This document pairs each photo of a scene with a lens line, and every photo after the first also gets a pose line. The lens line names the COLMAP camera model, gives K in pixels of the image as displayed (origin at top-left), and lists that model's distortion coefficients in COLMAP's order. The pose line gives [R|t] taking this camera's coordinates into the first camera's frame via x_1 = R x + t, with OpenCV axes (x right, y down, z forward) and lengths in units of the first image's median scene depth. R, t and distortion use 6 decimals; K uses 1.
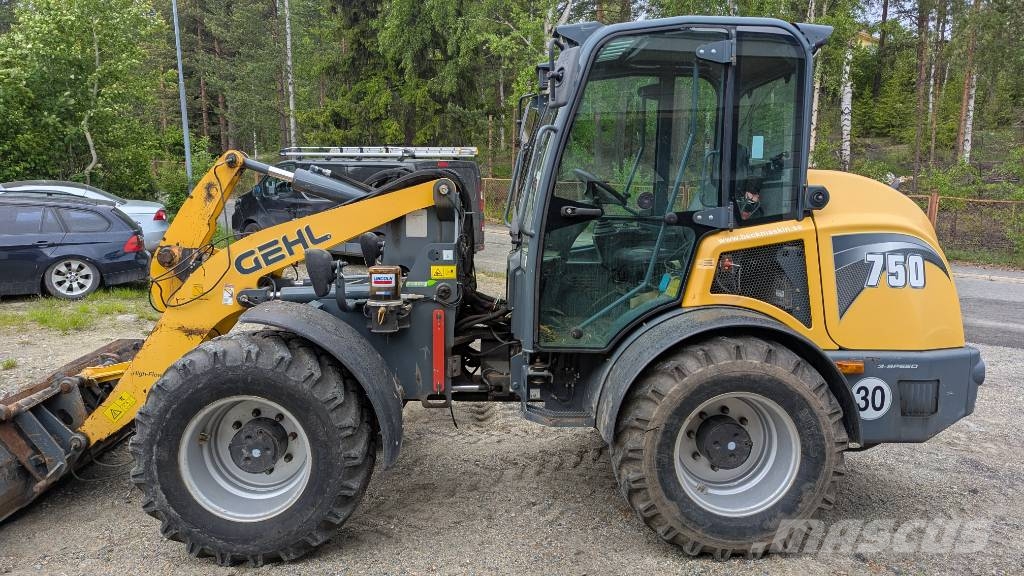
lens RADIAL K [[728.5, 0, 516.3], [0, 728.5, 285.3], [0, 0, 1]] dist [0.064683, -0.058362]
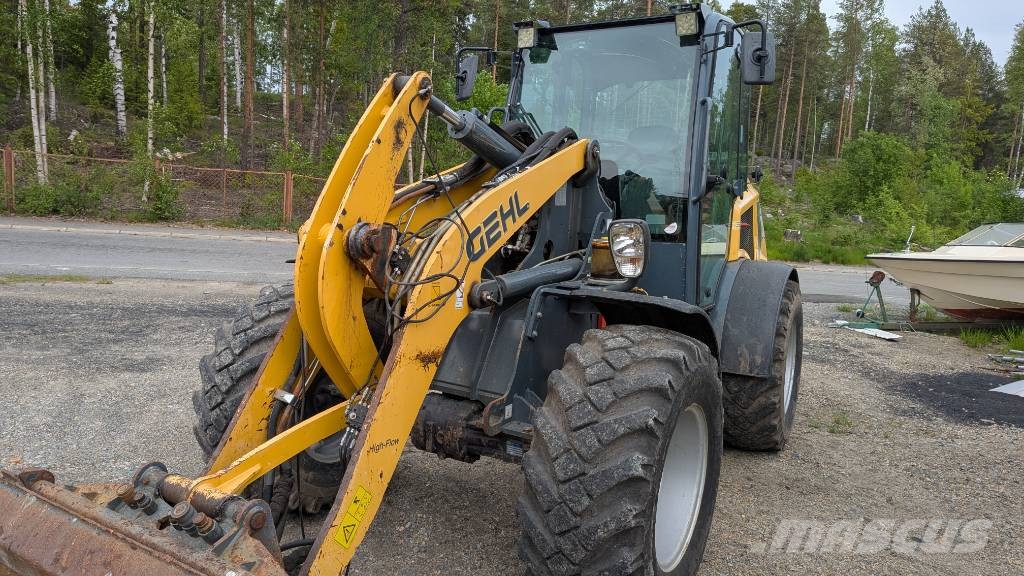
lens RADIAL K [[728.5, 0, 500.3], [0, 728.5, 284.4], [0, 0, 1]] dist [0.064683, -0.058362]
pose [[0.538709, -0.095021, 0.837116, -0.928486], [0.068551, 0.995268, 0.068858, -0.039290], [-0.839698, 0.020291, 0.542674, 0.611150]]
